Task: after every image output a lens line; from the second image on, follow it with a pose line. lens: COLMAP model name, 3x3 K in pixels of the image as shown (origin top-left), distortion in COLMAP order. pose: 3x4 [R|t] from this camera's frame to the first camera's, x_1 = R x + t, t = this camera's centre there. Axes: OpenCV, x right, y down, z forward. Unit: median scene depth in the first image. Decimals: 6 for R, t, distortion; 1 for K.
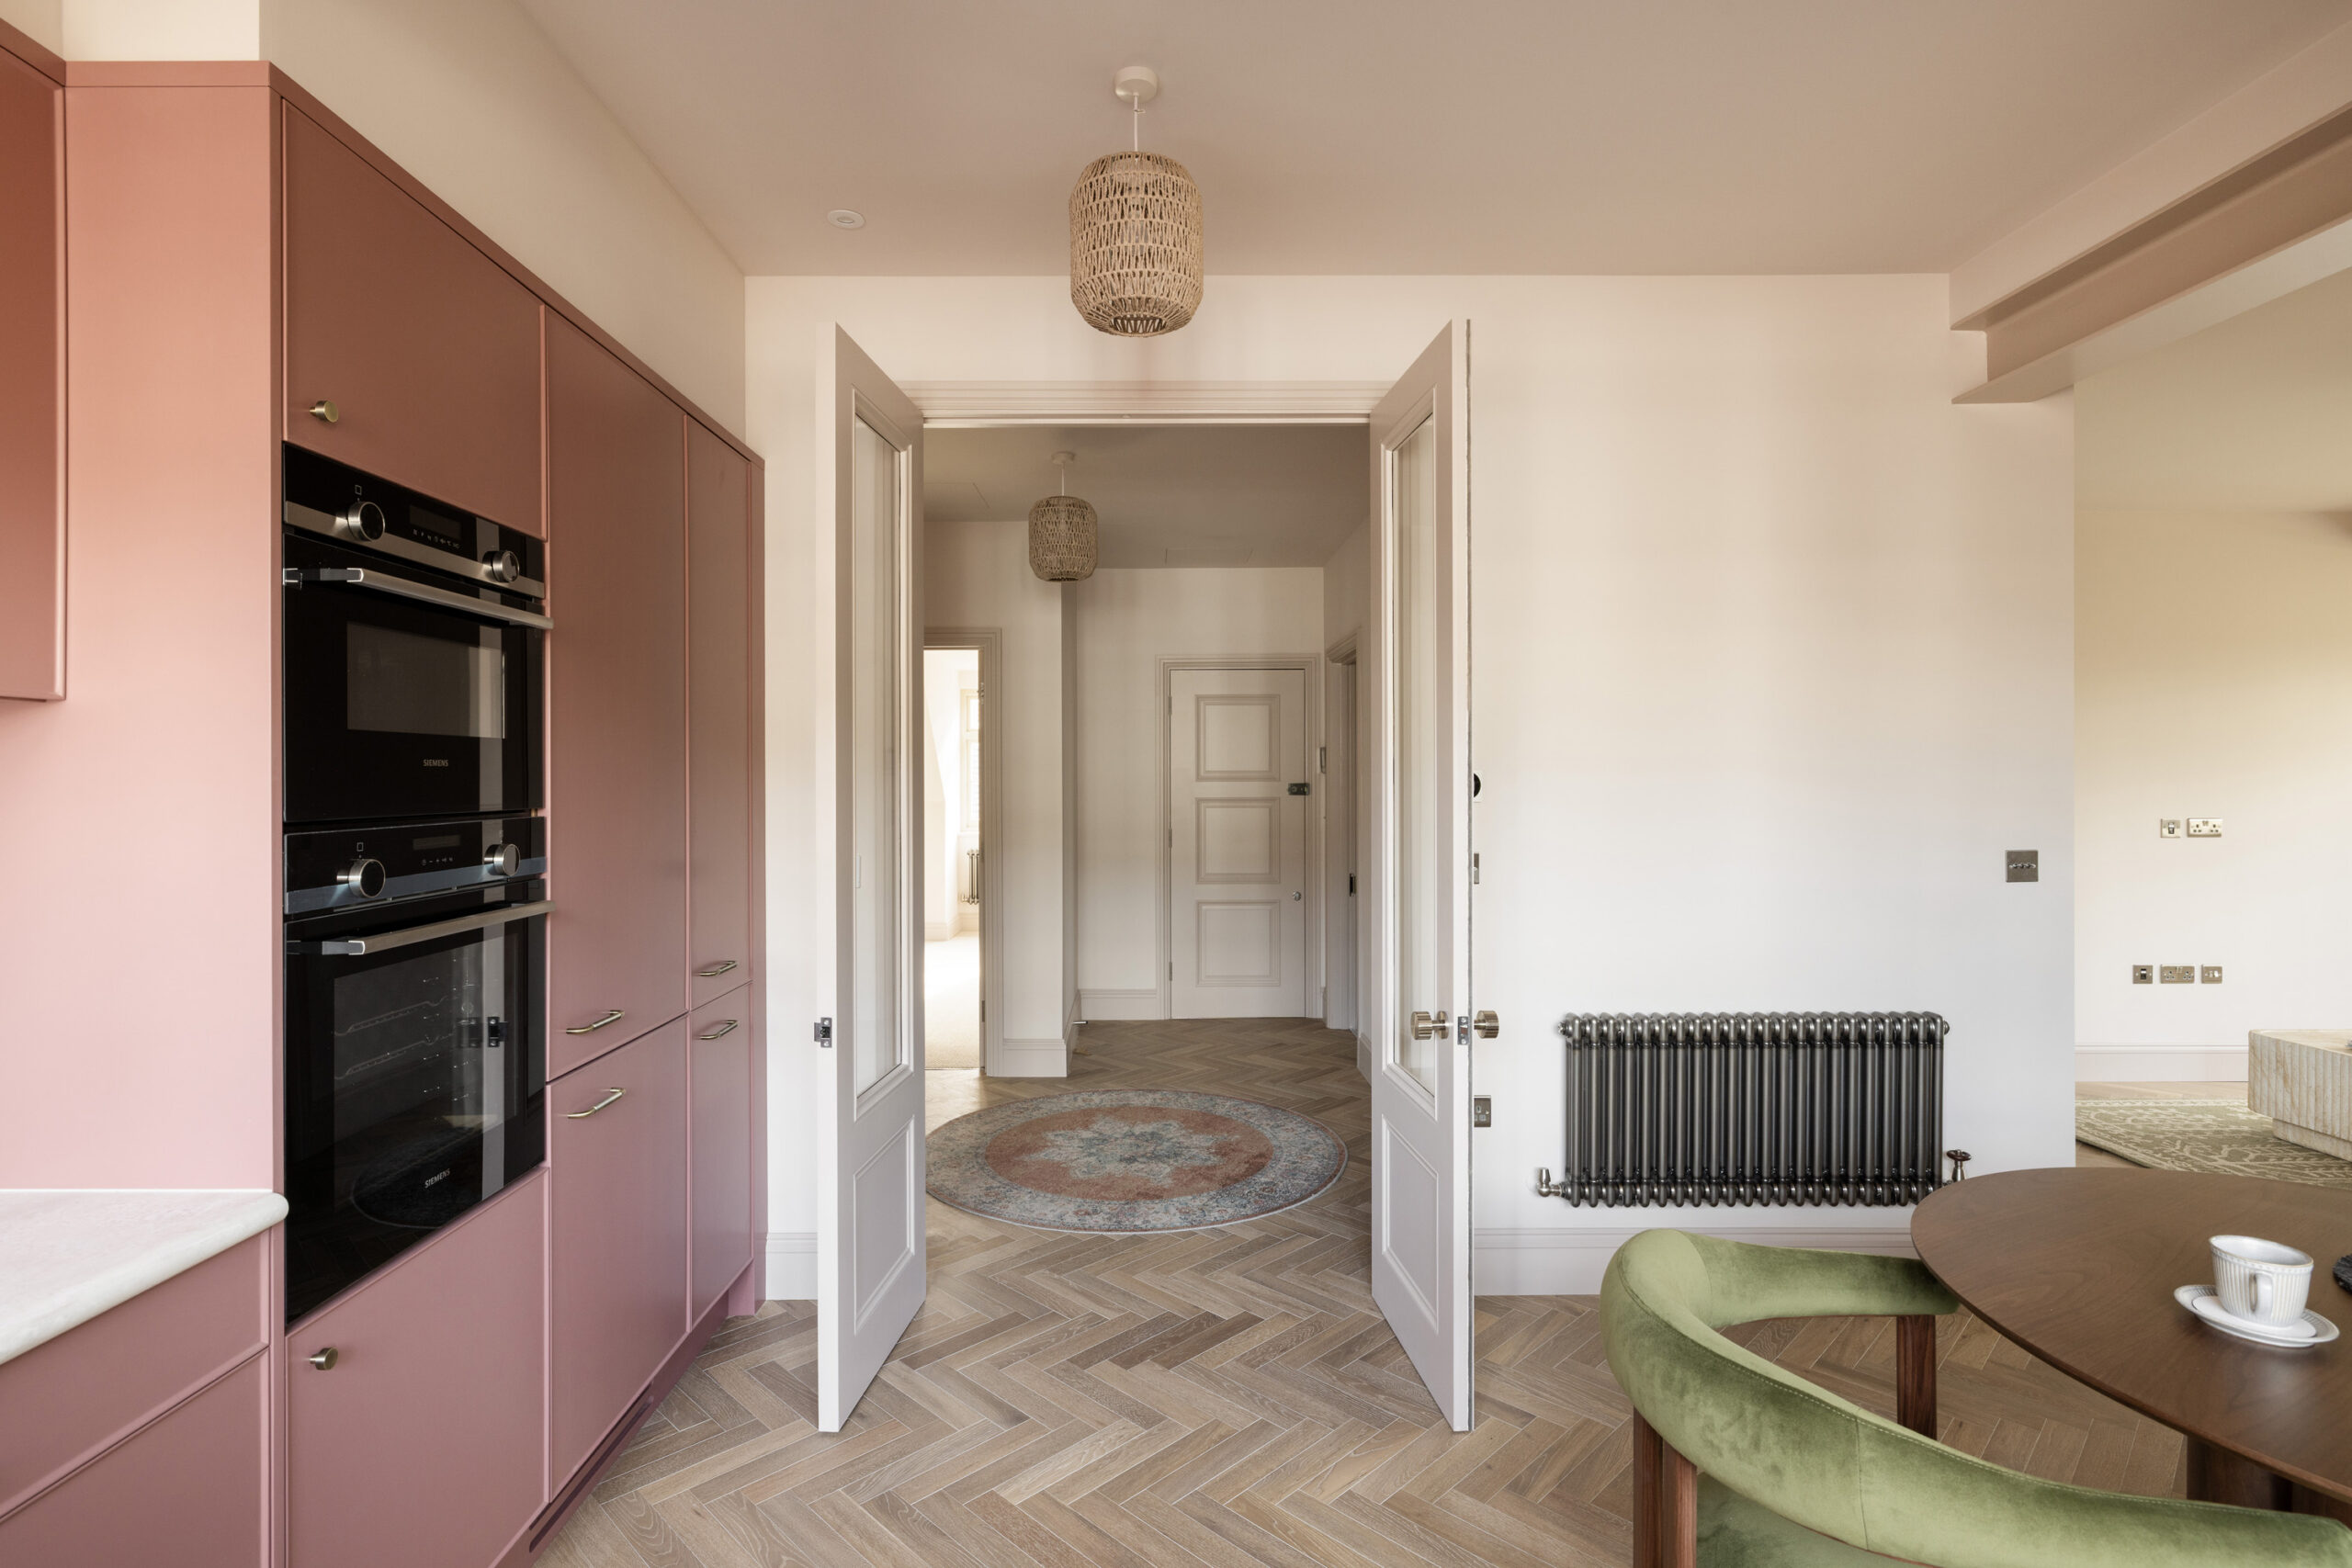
lens RADIAL K [[1126.2, 0, 1176.0], [0, 1126.2, 784.0], [0, 0, 1]] dist [-0.001105, -0.000078]
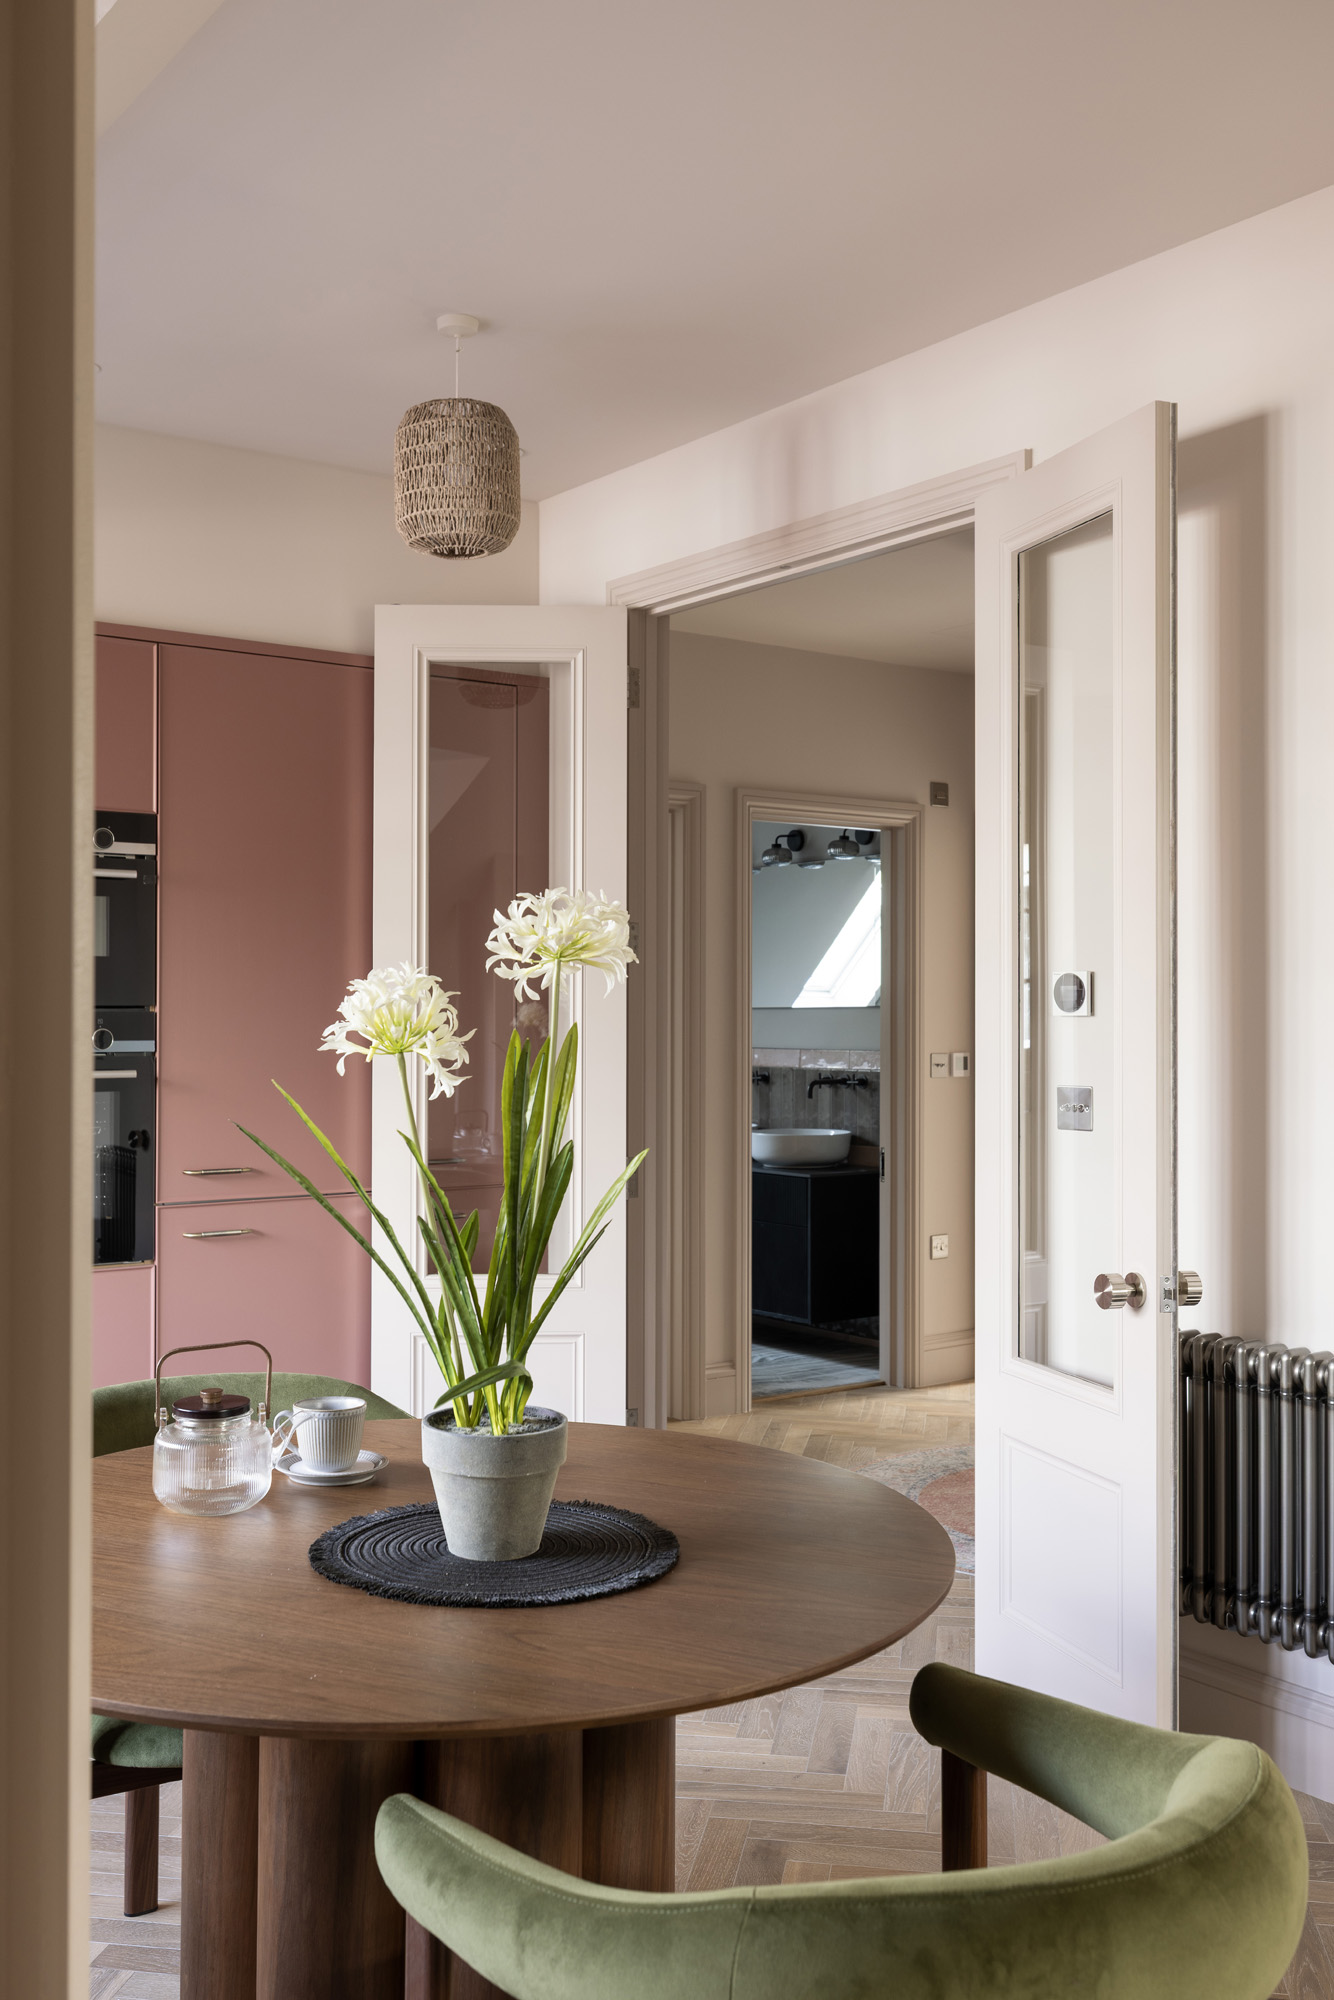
lens RADIAL K [[1858.1, 0, 667.0], [0, 1858.1, 1000.0], [0, 0, 1]] dist [0.041106, -0.164149]
pose [[0.591237, -0.003059, -0.806492, 1.085667], [-0.006835, 0.999938, -0.008804, 0.019293], [0.806469, 0.010717, 0.591179, 0.088533]]
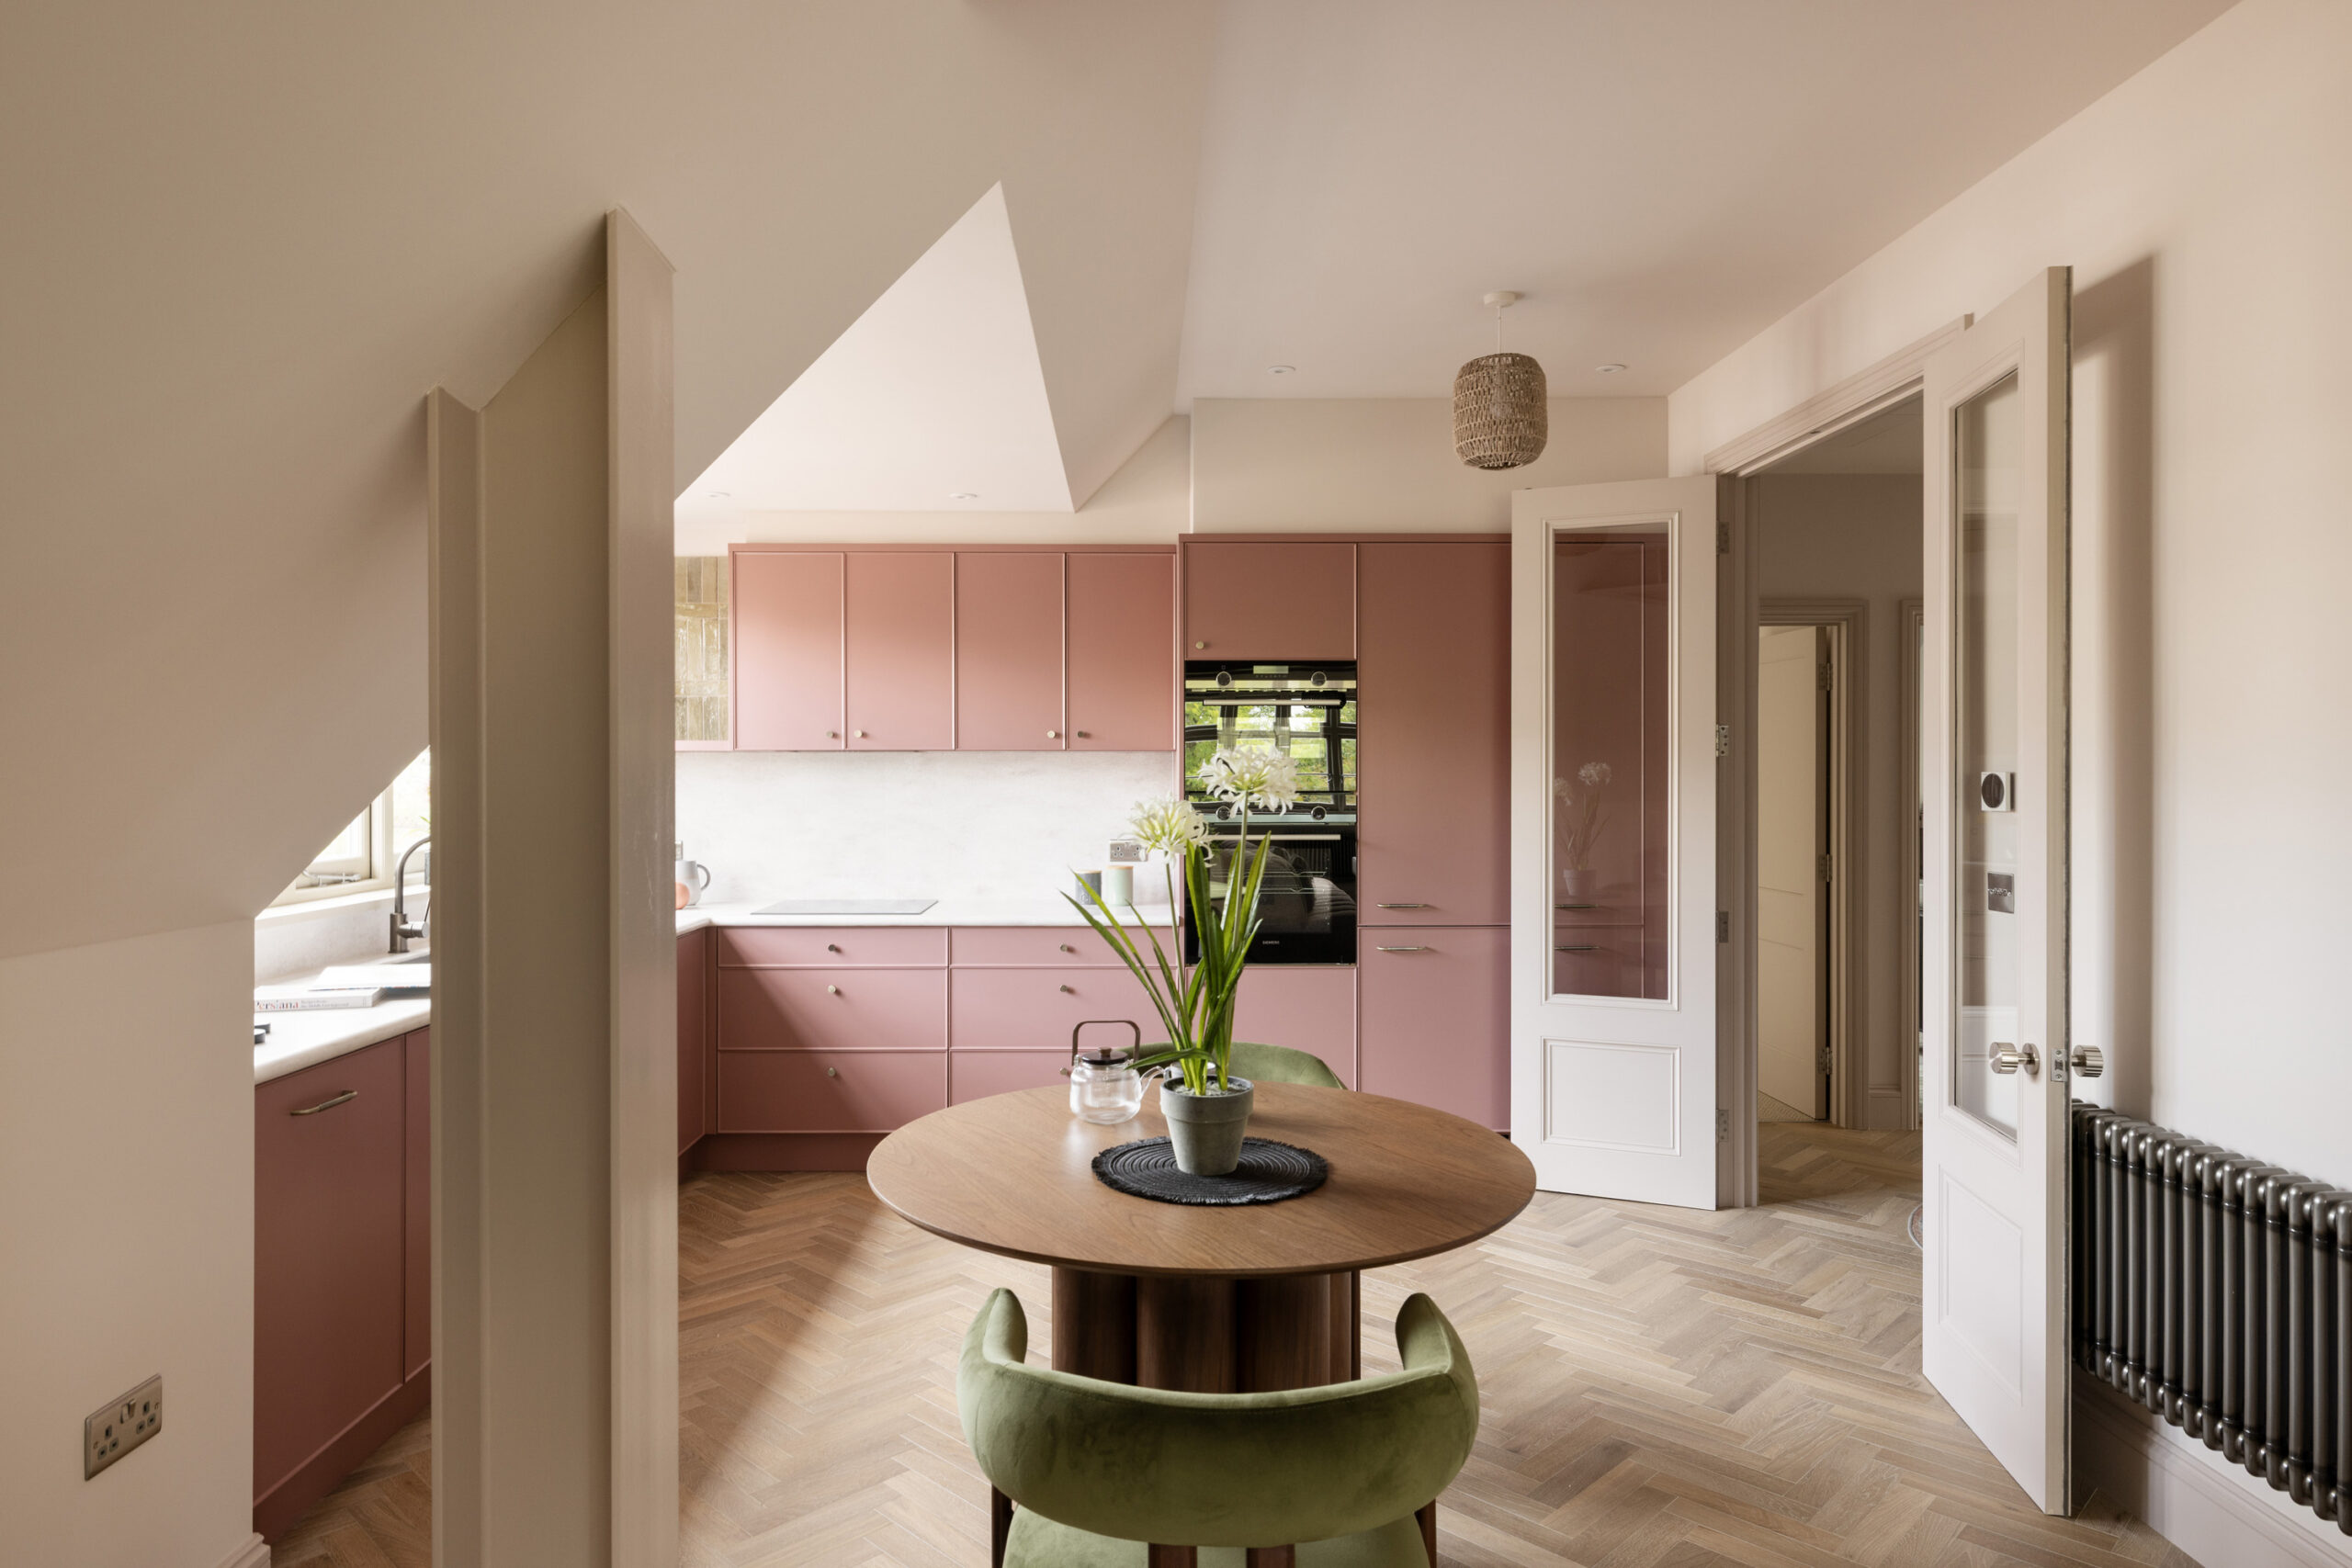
lens RADIAL K [[1417.9, 0, 1176.0], [0, 1417.9, 784.0], [0, 0, 1]] dist [-0.001303, 0.002294]
pose [[0.031265, 0.013196, -0.999424, 1.294777], [-0.005713, 0.999899, 0.013024, -0.014340], [0.999495, 0.005303, 0.031337, 0.379010]]
